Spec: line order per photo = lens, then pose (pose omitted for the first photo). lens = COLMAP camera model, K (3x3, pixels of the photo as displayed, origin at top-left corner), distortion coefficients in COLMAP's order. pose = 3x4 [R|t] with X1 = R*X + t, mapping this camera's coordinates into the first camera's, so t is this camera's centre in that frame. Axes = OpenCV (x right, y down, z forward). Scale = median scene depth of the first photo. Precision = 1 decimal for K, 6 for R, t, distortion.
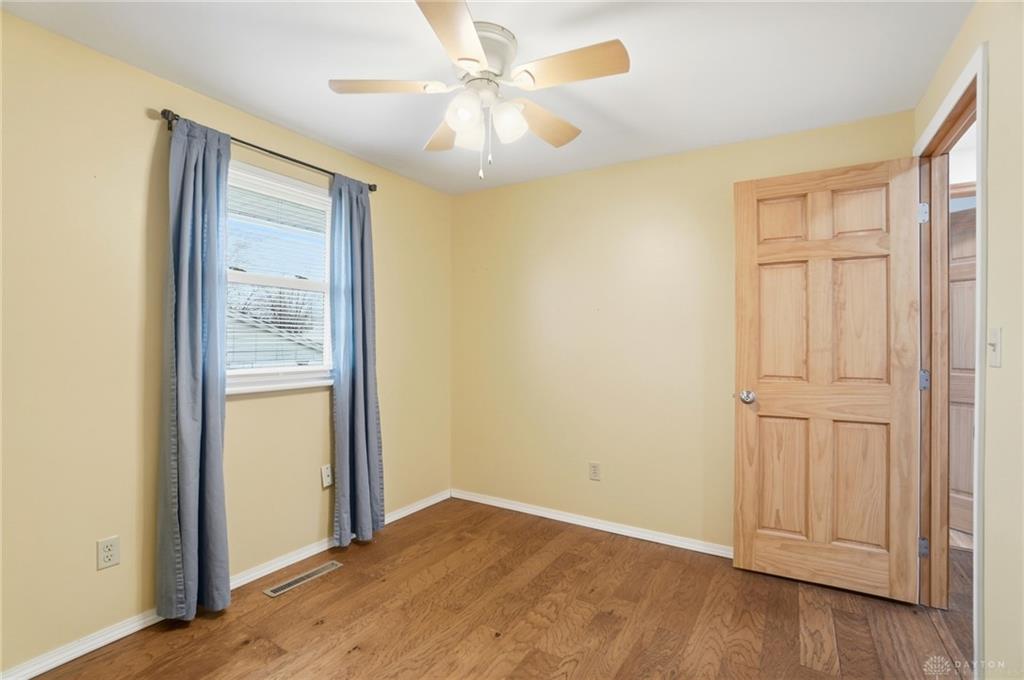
lens RADIAL K [[458.3, 0, 505.3], [0, 458.3, 339.0], [0, 0, 1]] dist [-0.057671, 0.019732]
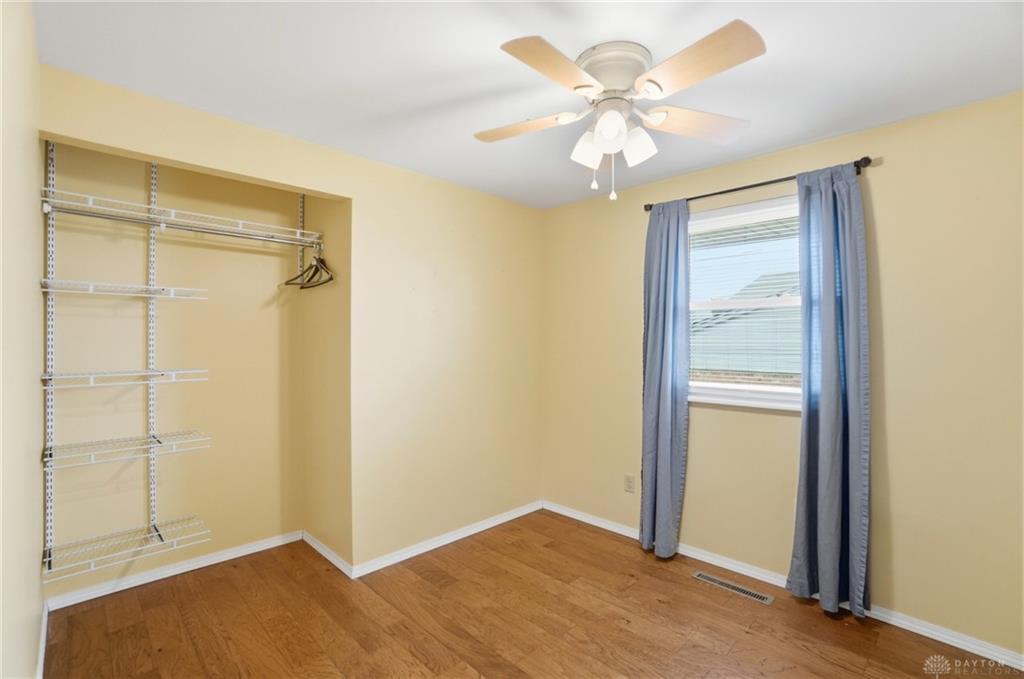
lens RADIAL K [[458.3, 0, 505.3], [0, 458.3, 338.5], [0, 0, 1]] dist [-0.057671, 0.019732]
pose [[-0.205303, 0.008969, -0.978657, 0.735212], [0.002133, 0.999960, 0.008717, -0.065410], [0.978696, -0.000298, -0.205314, 0.749209]]
